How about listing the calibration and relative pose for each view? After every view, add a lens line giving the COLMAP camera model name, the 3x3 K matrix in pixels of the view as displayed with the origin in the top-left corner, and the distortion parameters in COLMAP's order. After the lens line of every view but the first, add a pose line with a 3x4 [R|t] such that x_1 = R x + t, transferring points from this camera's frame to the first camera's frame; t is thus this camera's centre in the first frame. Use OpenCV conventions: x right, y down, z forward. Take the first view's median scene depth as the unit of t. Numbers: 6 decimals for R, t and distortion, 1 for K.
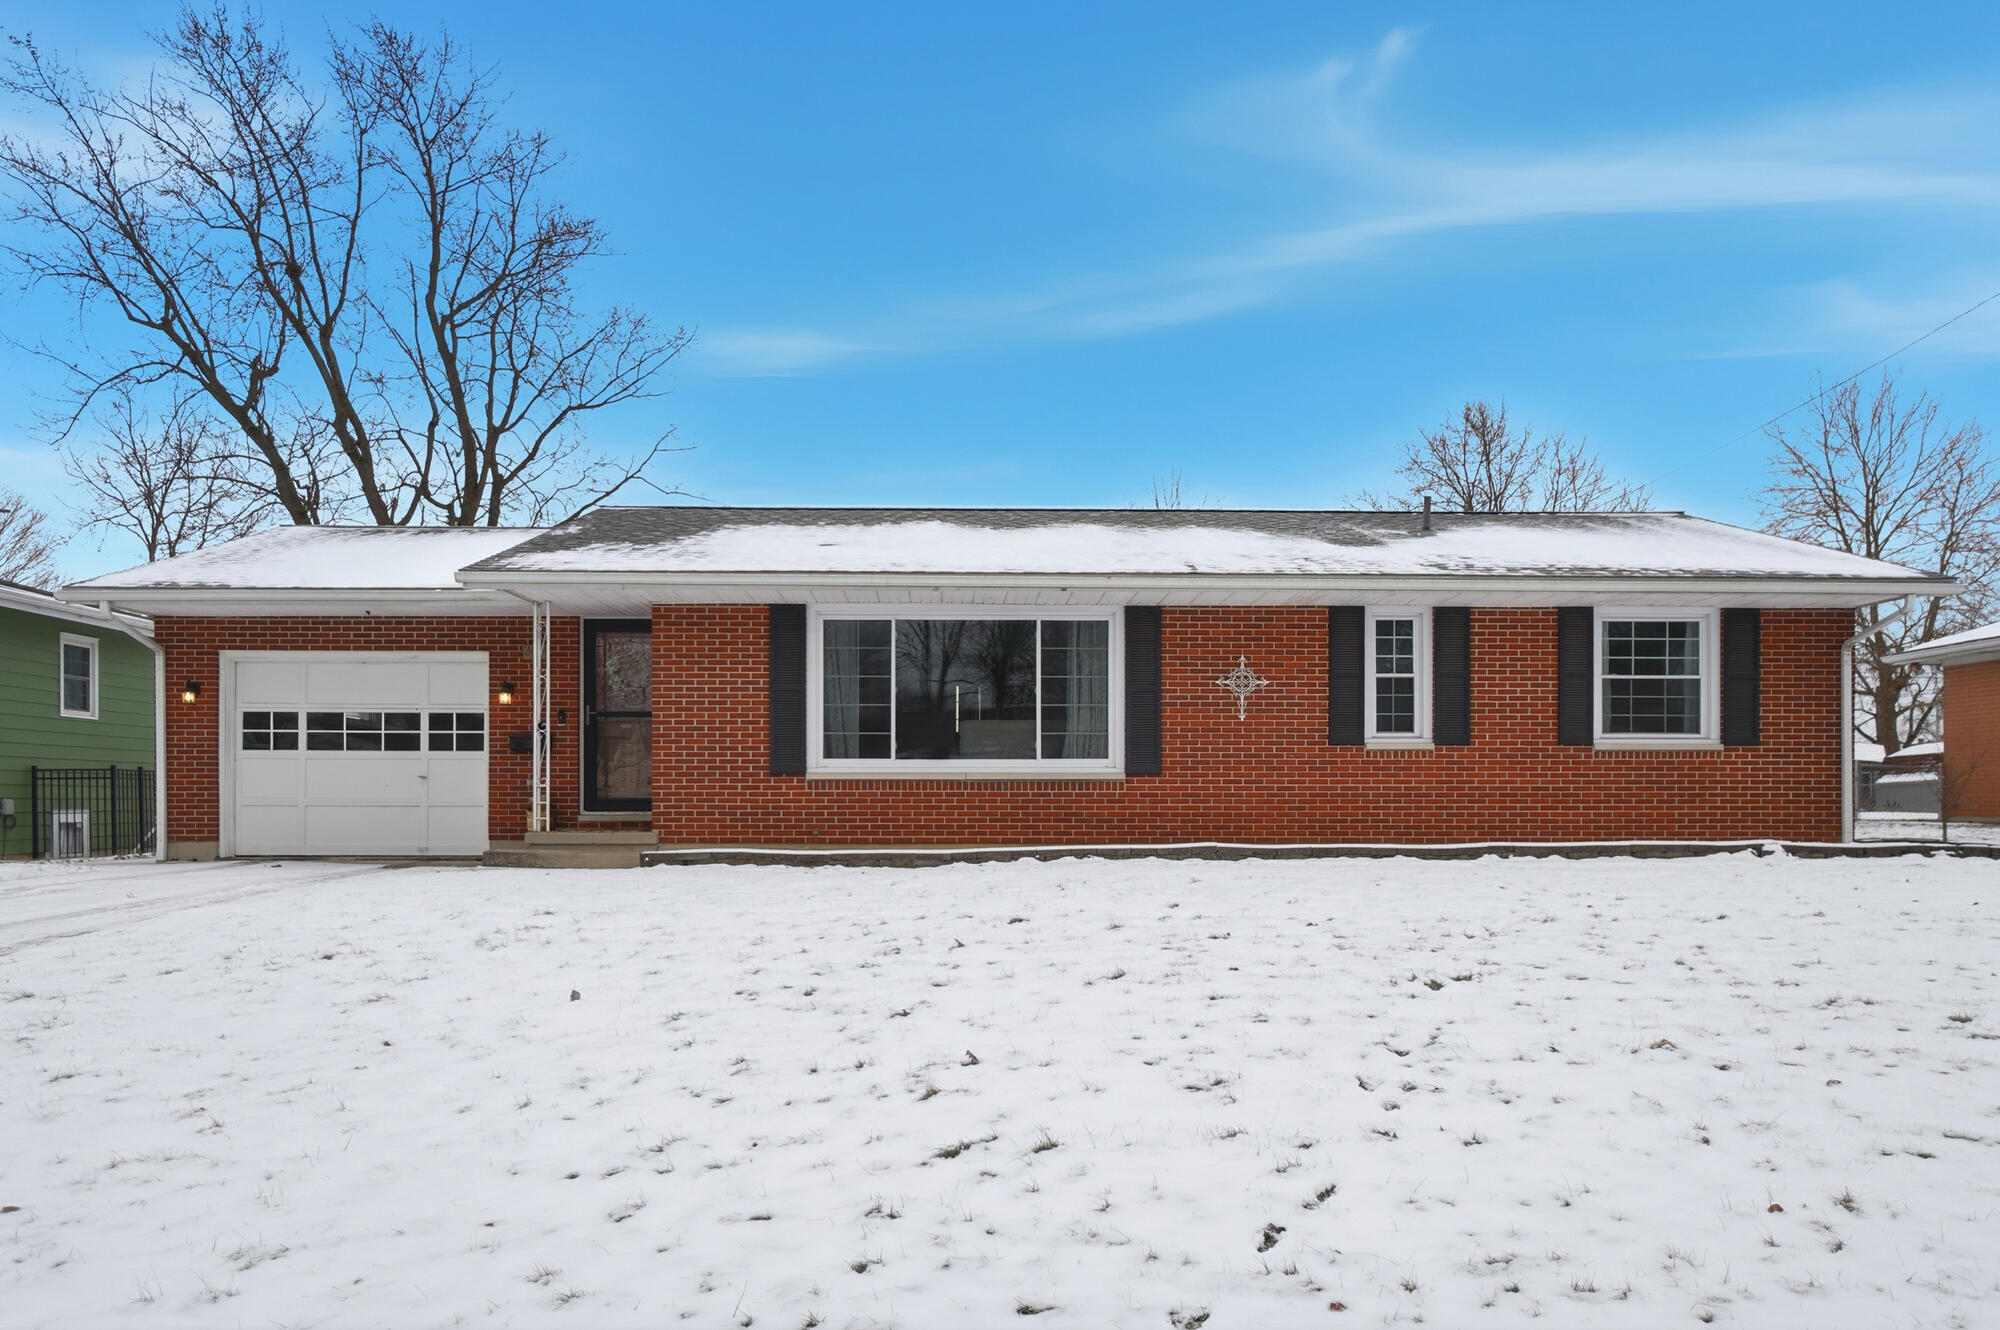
lens RADIAL K [[1324.8, 0, 990.4], [0, 1324.8, 693.0], [0, 0, 1]] dist [0.000912, 0.005257]
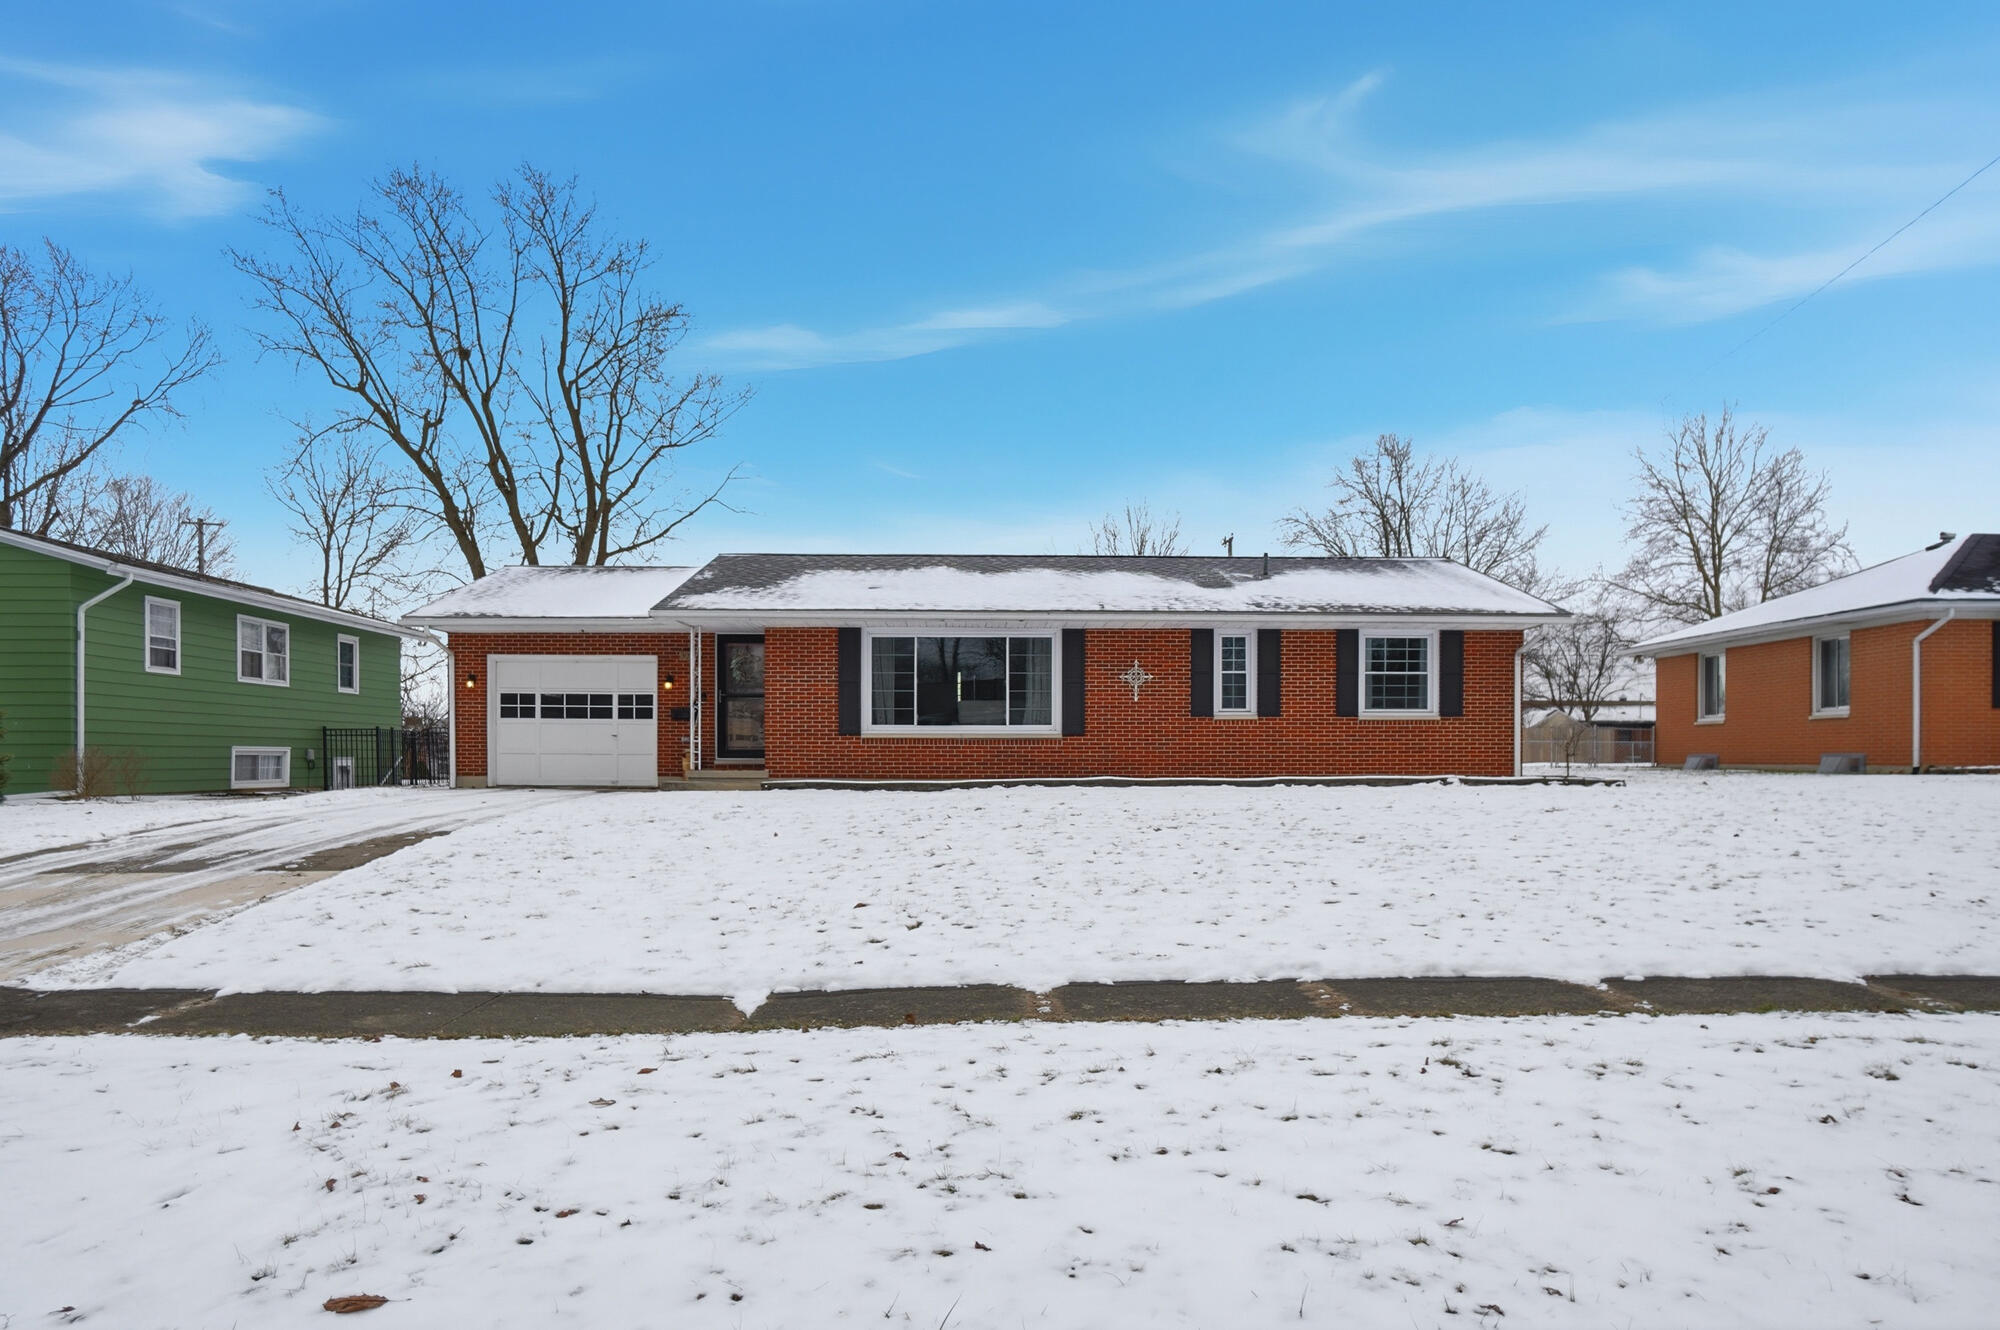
lens RADIAL K [[1176.3, 0, 983.7], [0, 1176.3, 645.0], [0, 0, 1]] dist [-0.027103, 0.000779]
pose [[0.999915, 0.000701, -0.013027, 0.025435], [-0.000877, 0.999908, -0.013517, -0.026187], [0.013016, 0.013528, 0.999824, -0.395623]]
